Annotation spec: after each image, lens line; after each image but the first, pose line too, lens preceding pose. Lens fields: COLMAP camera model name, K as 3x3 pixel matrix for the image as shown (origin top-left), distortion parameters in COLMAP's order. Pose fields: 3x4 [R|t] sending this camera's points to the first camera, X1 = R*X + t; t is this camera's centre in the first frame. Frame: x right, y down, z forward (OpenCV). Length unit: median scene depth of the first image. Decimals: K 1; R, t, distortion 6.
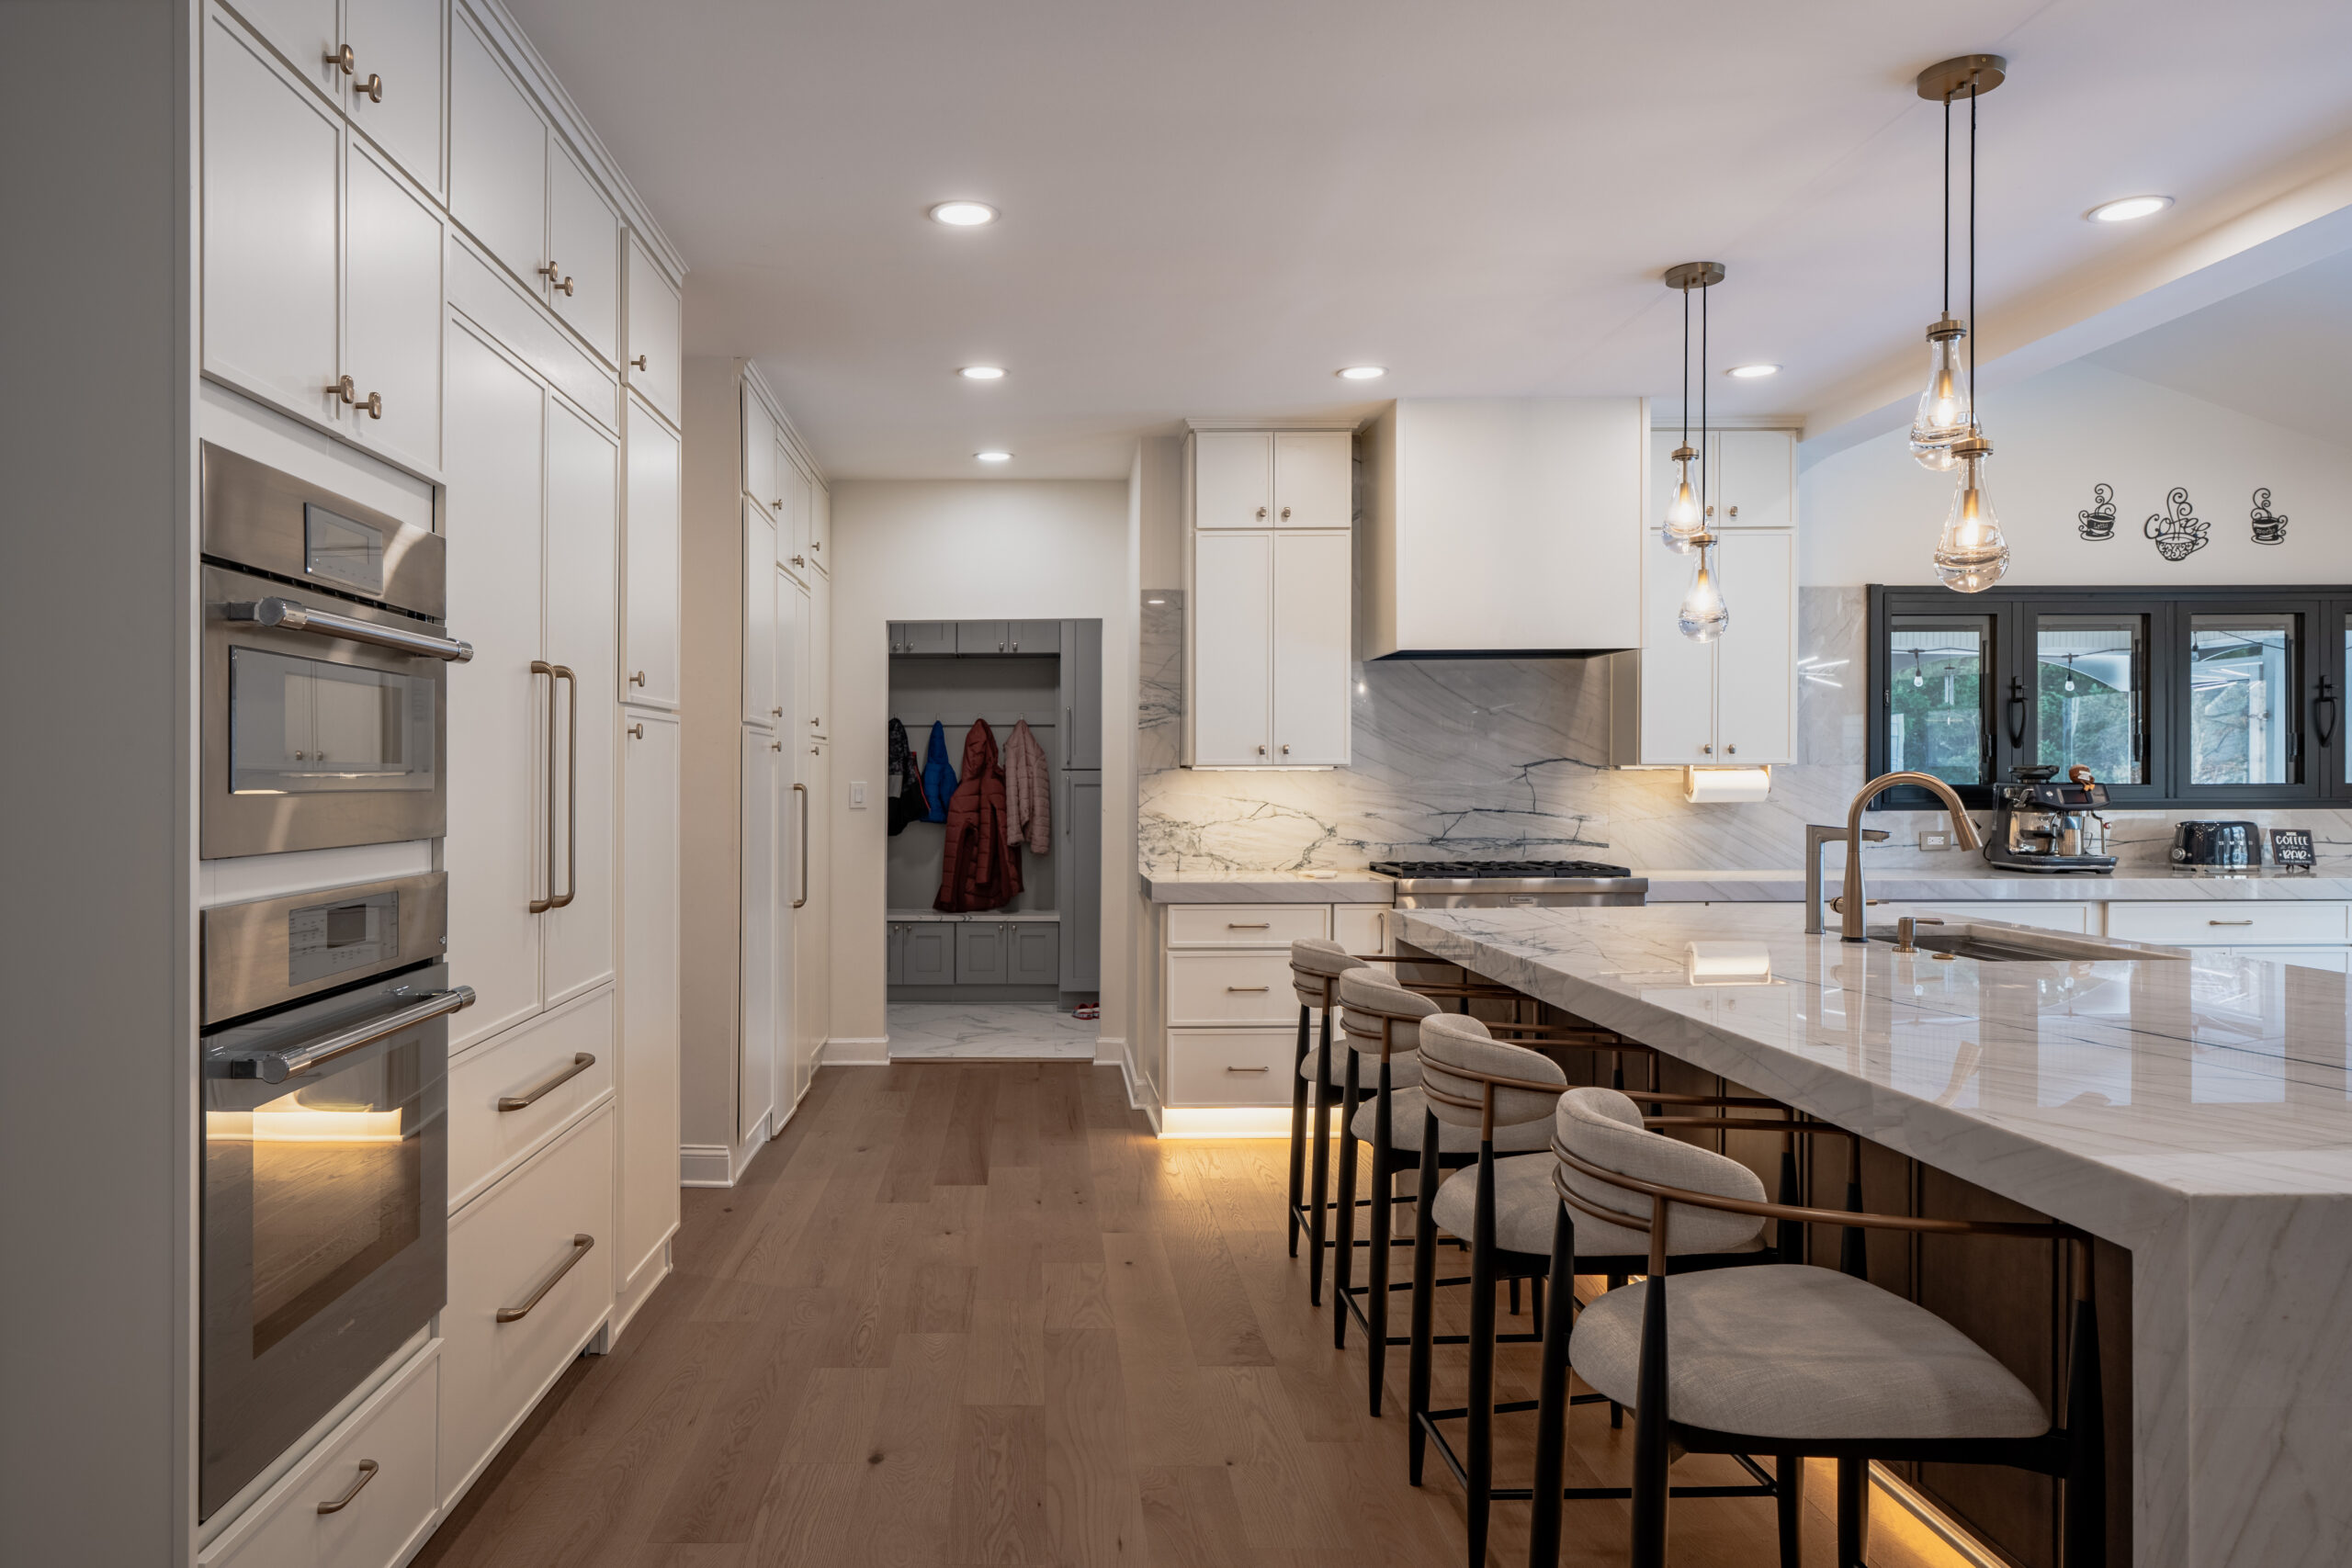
lens RADIAL K [[1545.6, 0, 1085.1], [0, 1545.6, 791.9], [0, 0, 1]] dist [0.005660, -0.003893]
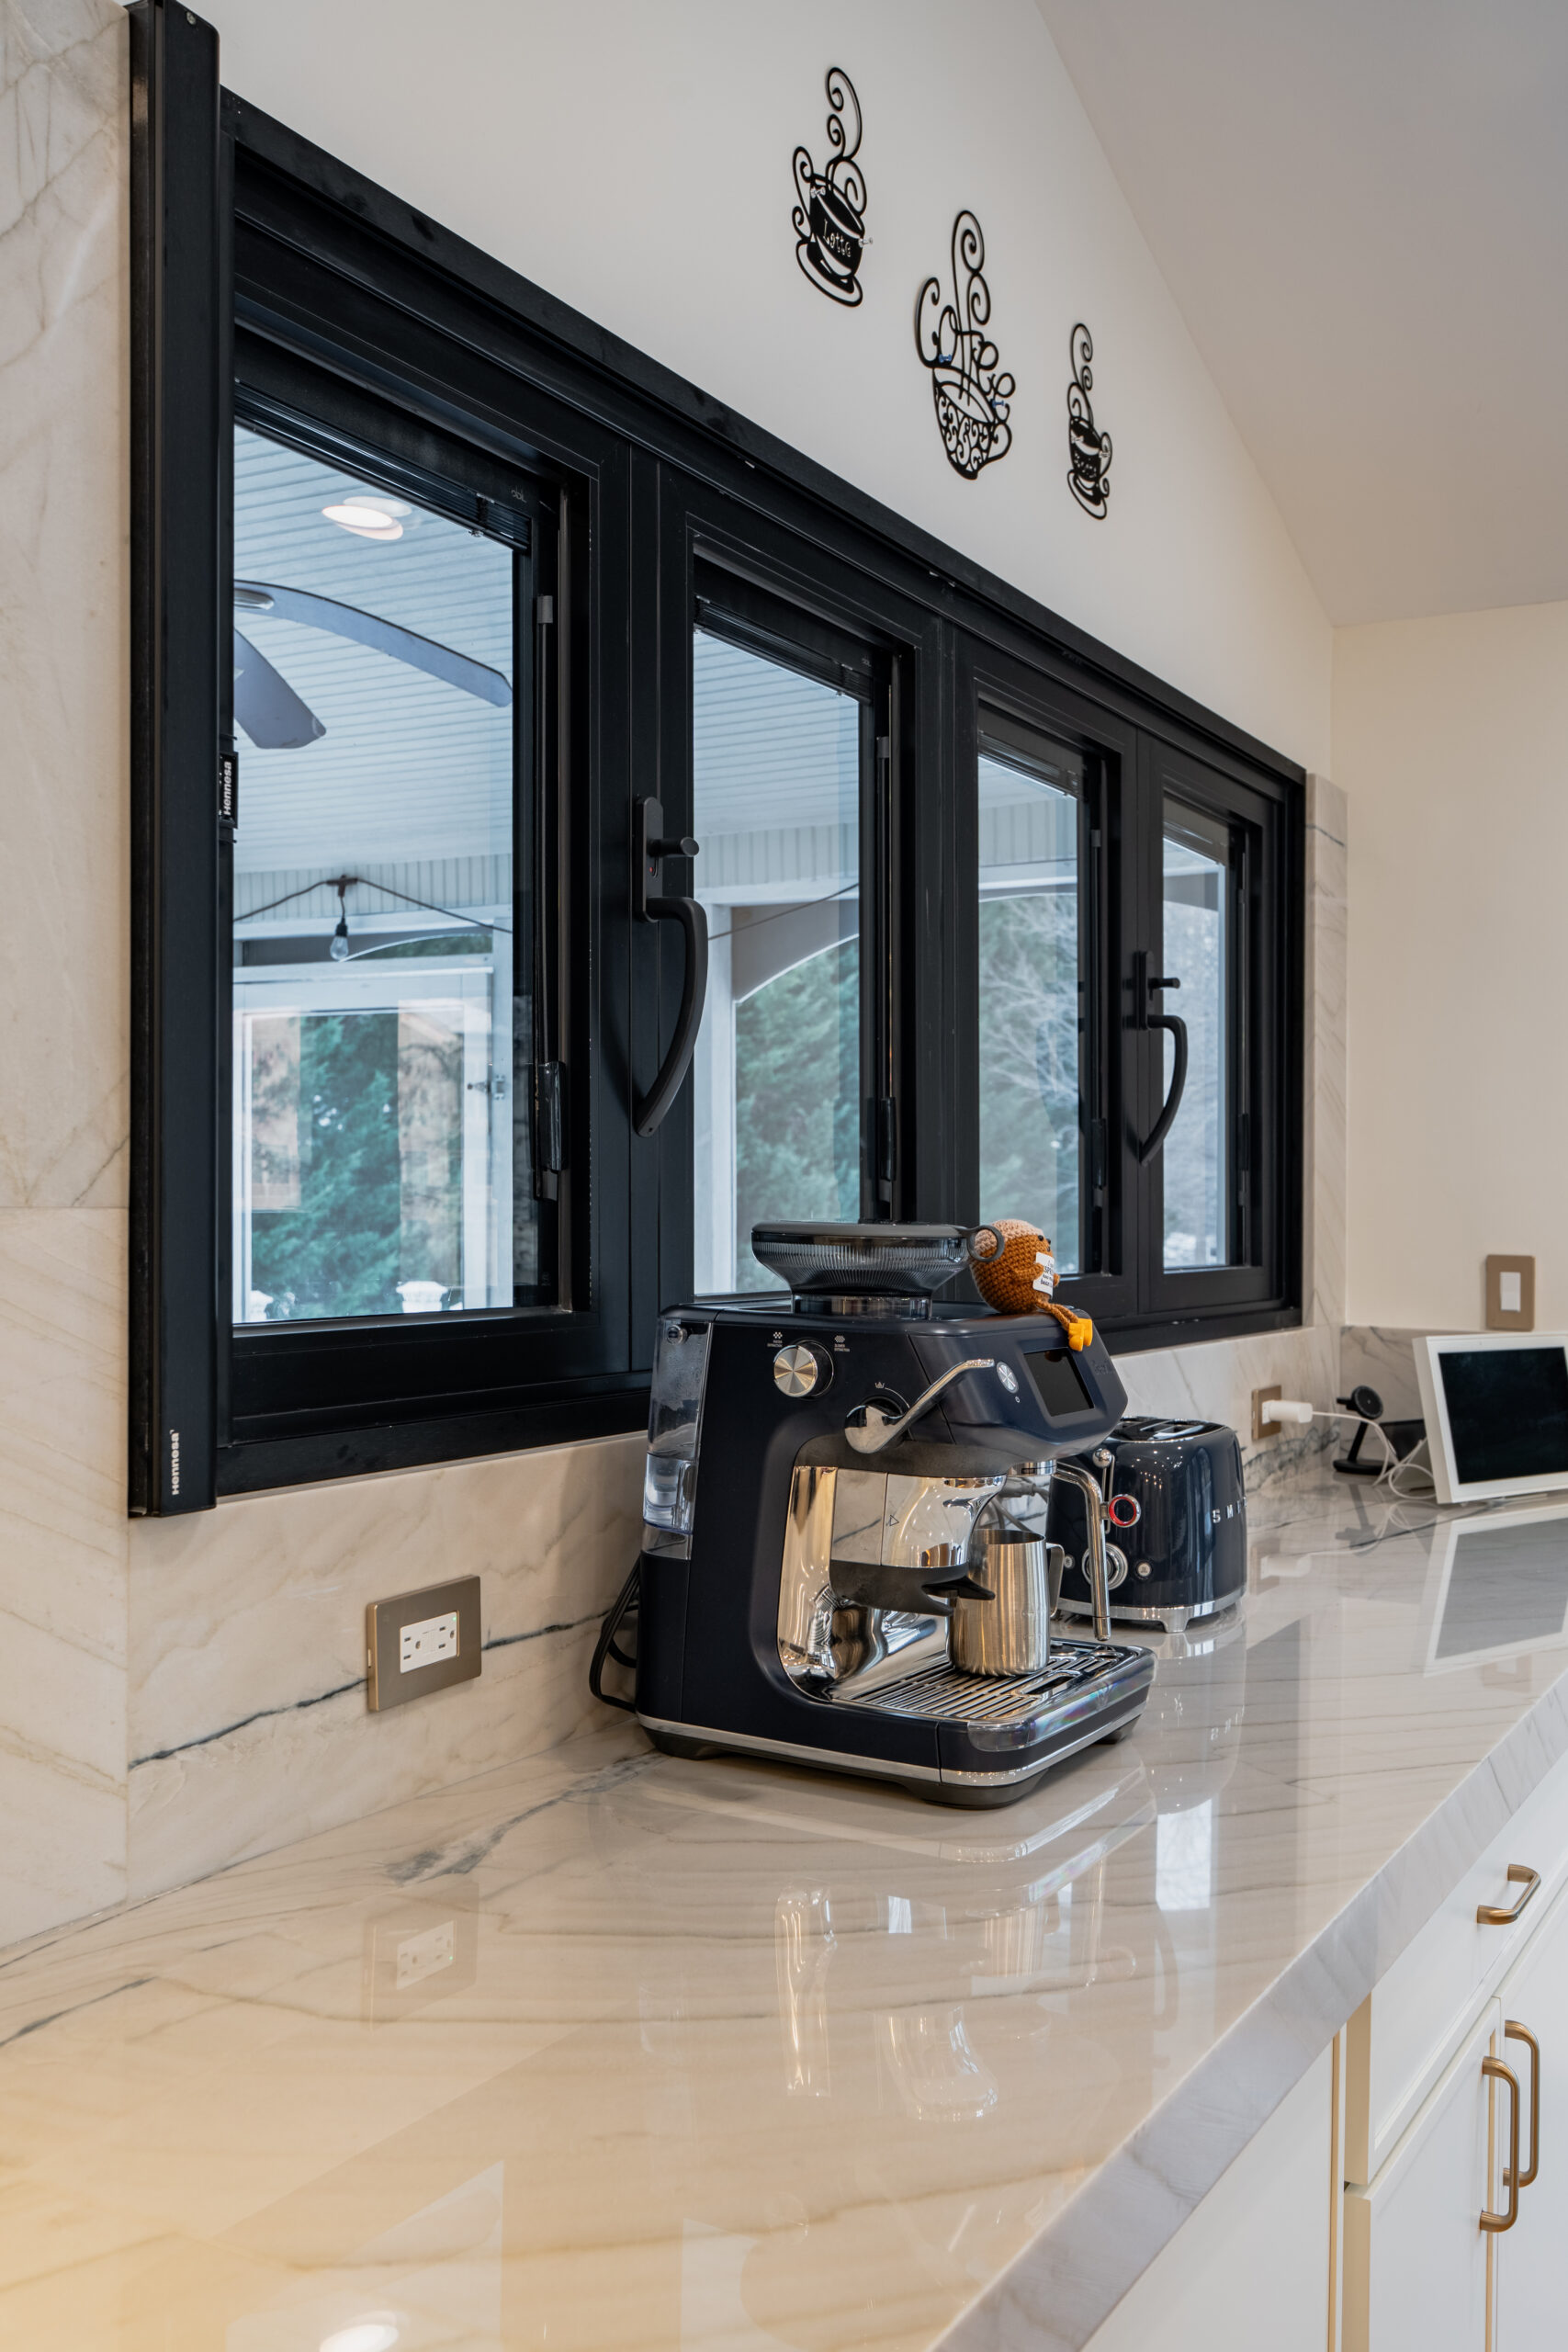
lens RADIAL K [[2206.1, 0, 784.1], [0, 2206.1, 1189.8], [0, 0, 1]] dist [0.030701, 0.000000]
pose [[0.497359, 0.013794, 0.867435, 0.355177], [-0.002526, 0.999892, -0.014451, -0.016738], [-0.867541, 0.004996, 0.497341, 0.848810]]
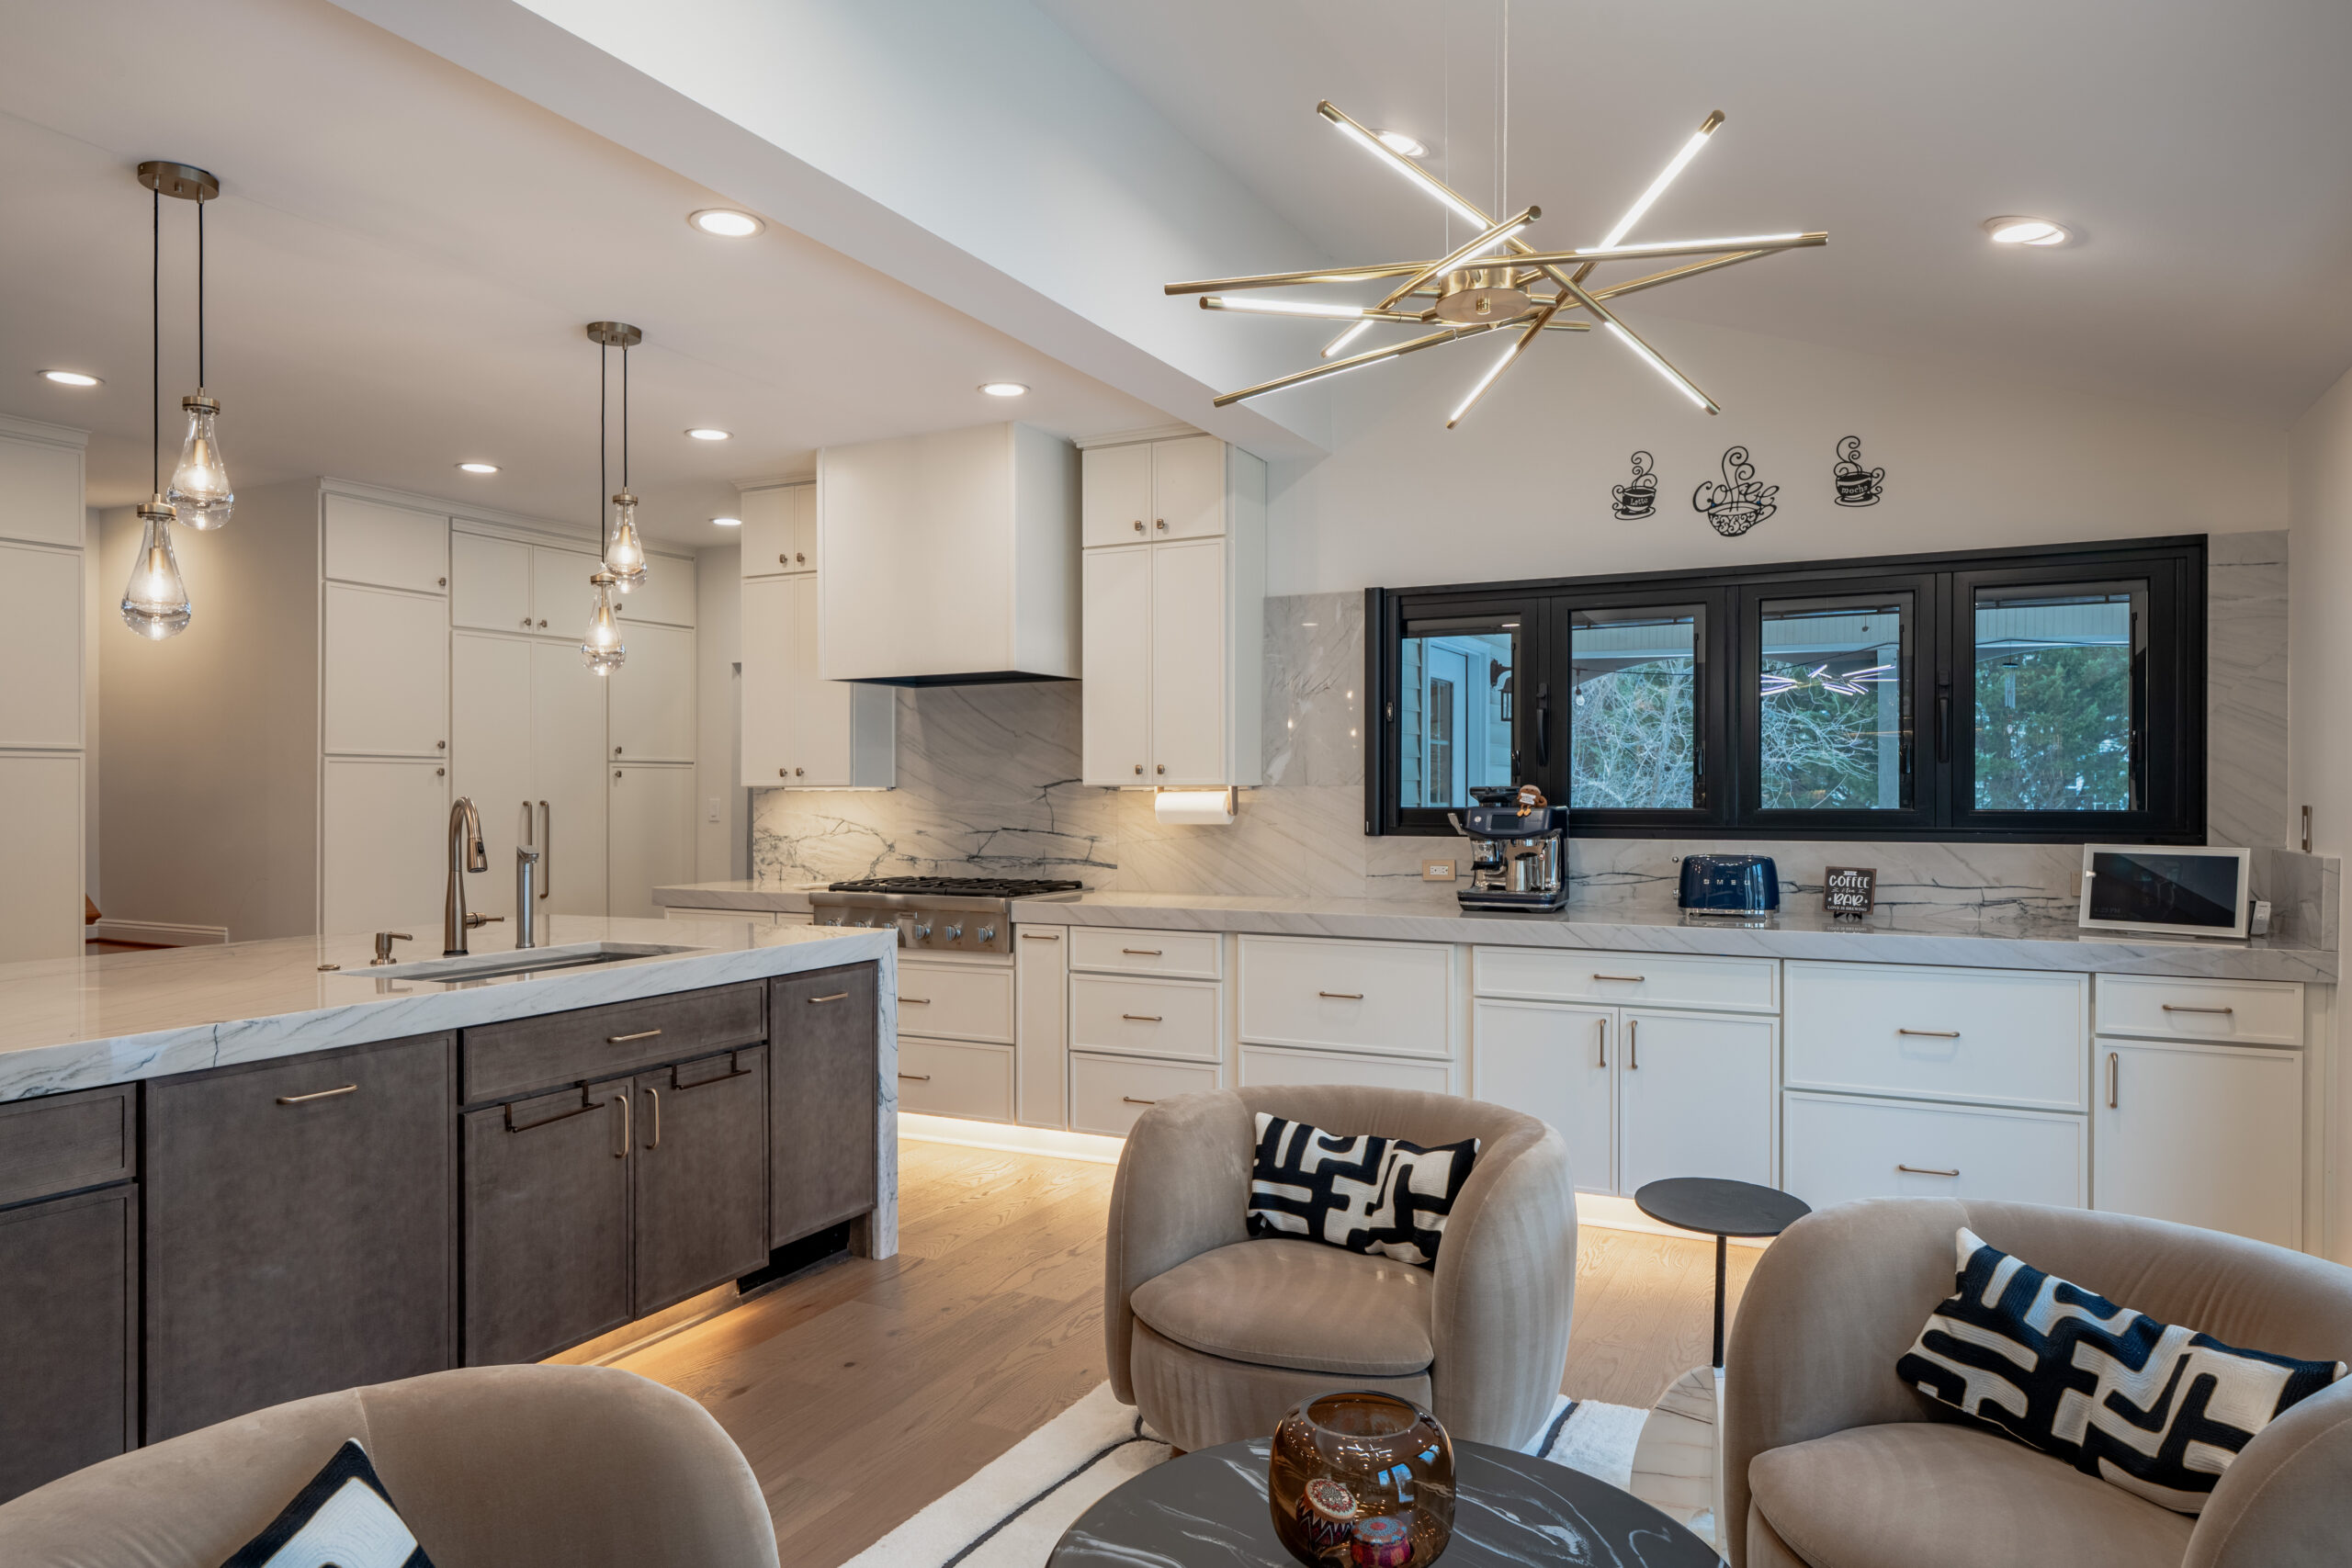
lens RADIAL K [[1545.6, 0, 1181.0], [0, 1545.6, 786.4], [0, 0, 1]] dist [0.005660, -0.003893]
pose [[0.879881, 0.000525, -0.475194, 0.852262], [-0.001685, 0.999997, -0.002016, -0.015181], [0.475191, 0.002575, 0.879879, 0.145226]]
